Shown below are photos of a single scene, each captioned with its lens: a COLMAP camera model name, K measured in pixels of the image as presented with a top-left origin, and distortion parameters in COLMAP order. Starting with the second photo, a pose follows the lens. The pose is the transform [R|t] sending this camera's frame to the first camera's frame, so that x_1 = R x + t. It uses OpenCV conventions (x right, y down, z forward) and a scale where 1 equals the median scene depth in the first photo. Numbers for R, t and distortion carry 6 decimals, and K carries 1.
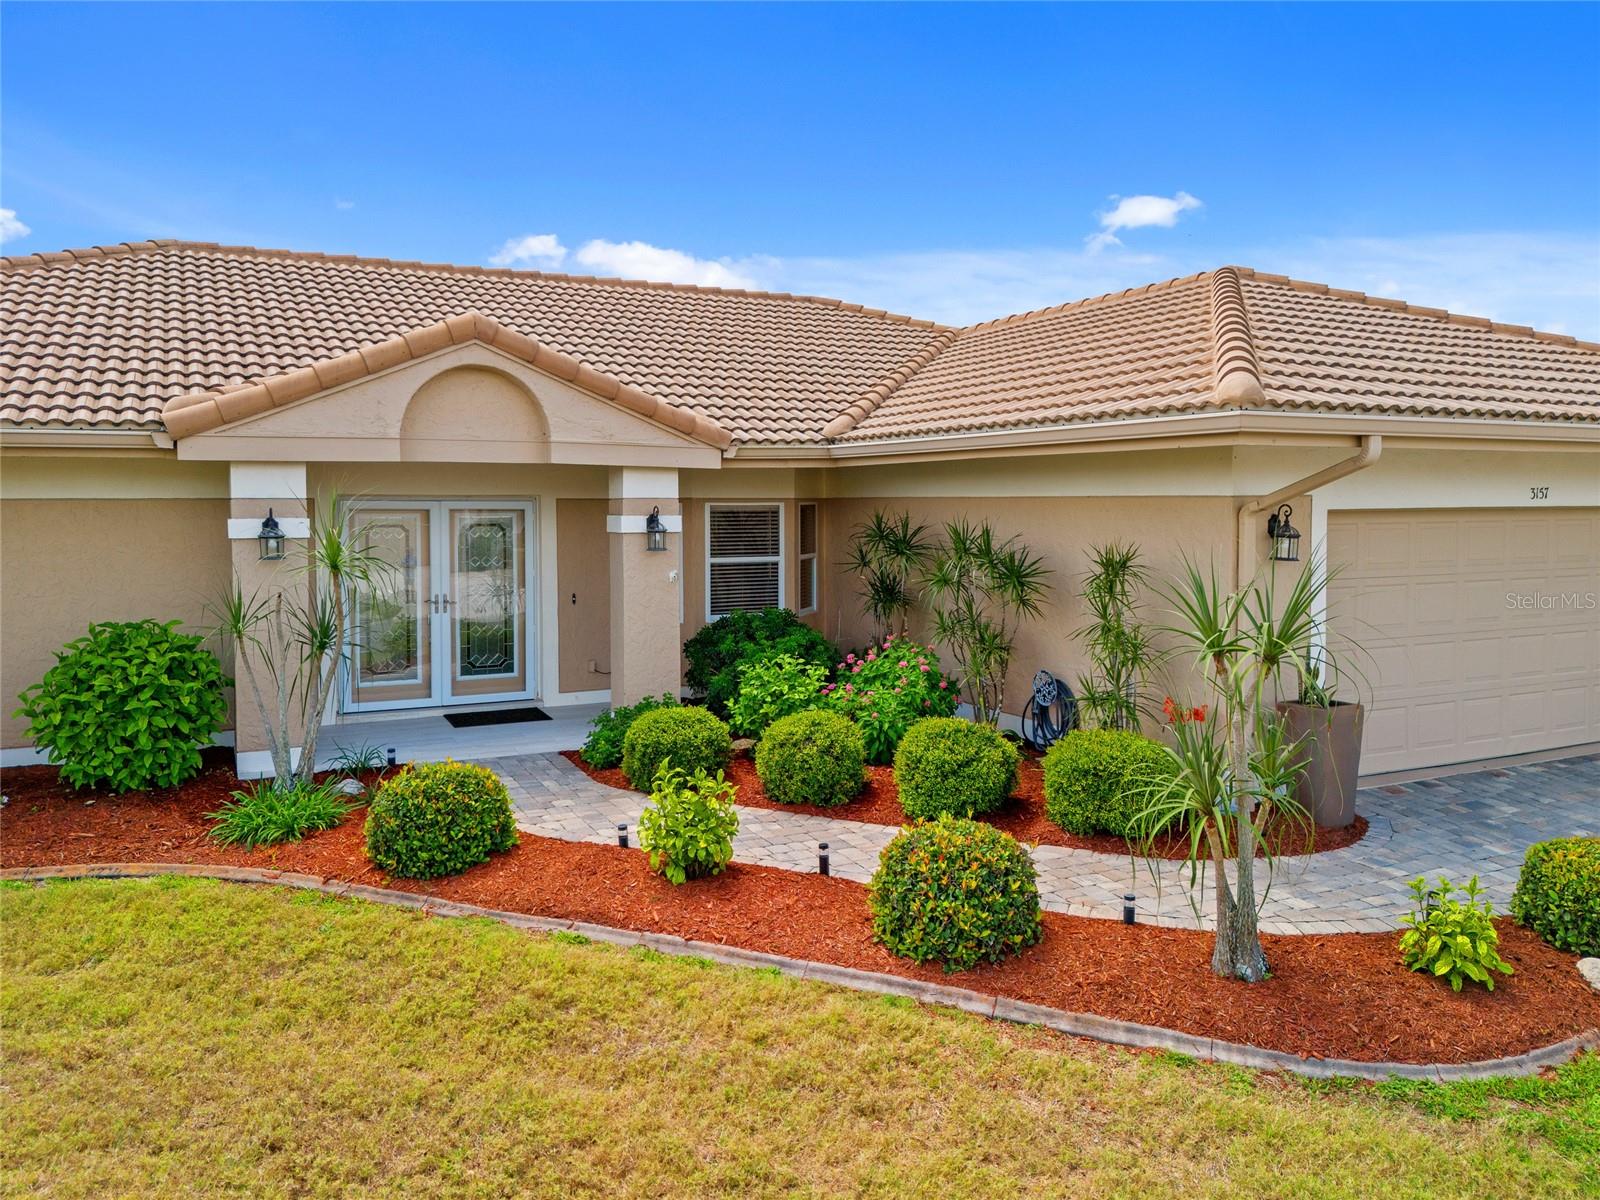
lens RADIAL K [[1193.3, 0, 797.6], [0, 1193.3, 586.9], [0, 0, 1]] dist [0.057884, -0.046615]
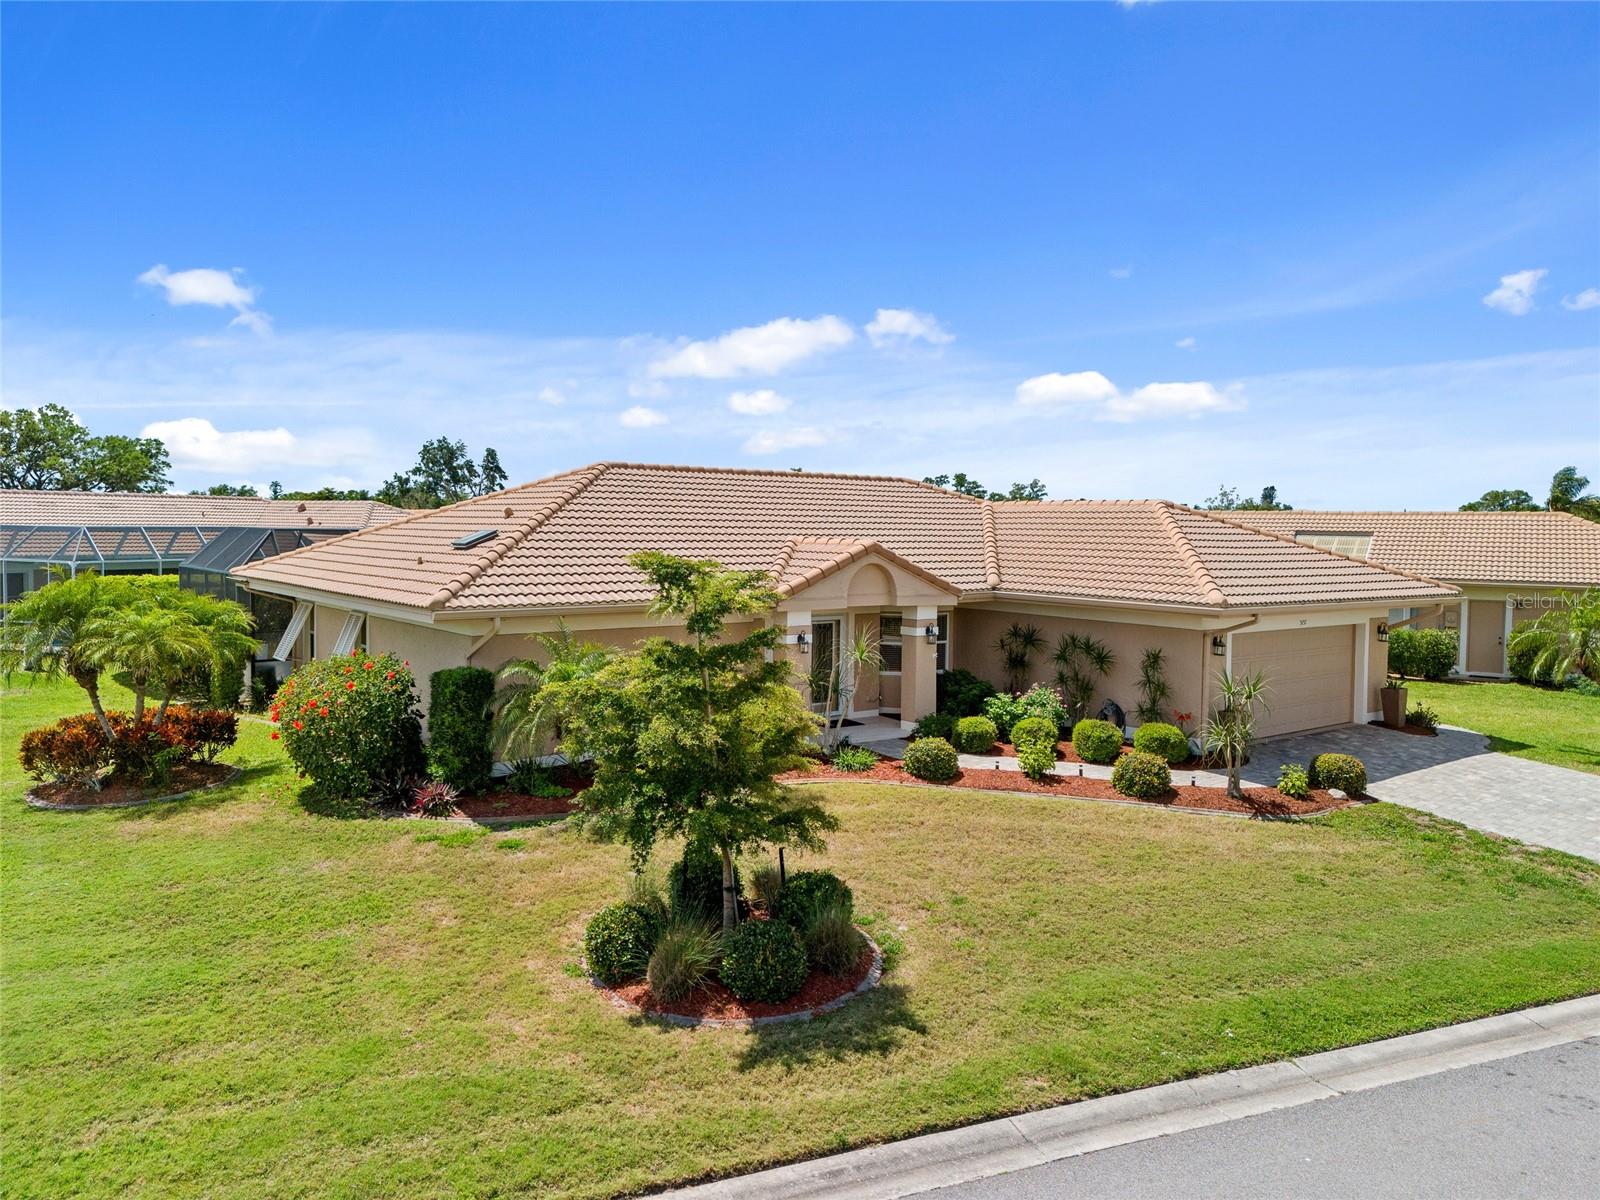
lens RADIAL K [[1193.3, 0, 797.1], [0, 1193.3, 600.5], [0, 0, 1]] dist [0.057884, -0.046615]
pose [[0.979901, 0.005830, 0.199399, -0.879273], [-0.004710, 0.999970, -0.006090, -0.106352], [-0.199429, 0.005029, 0.979899, -1.181427]]
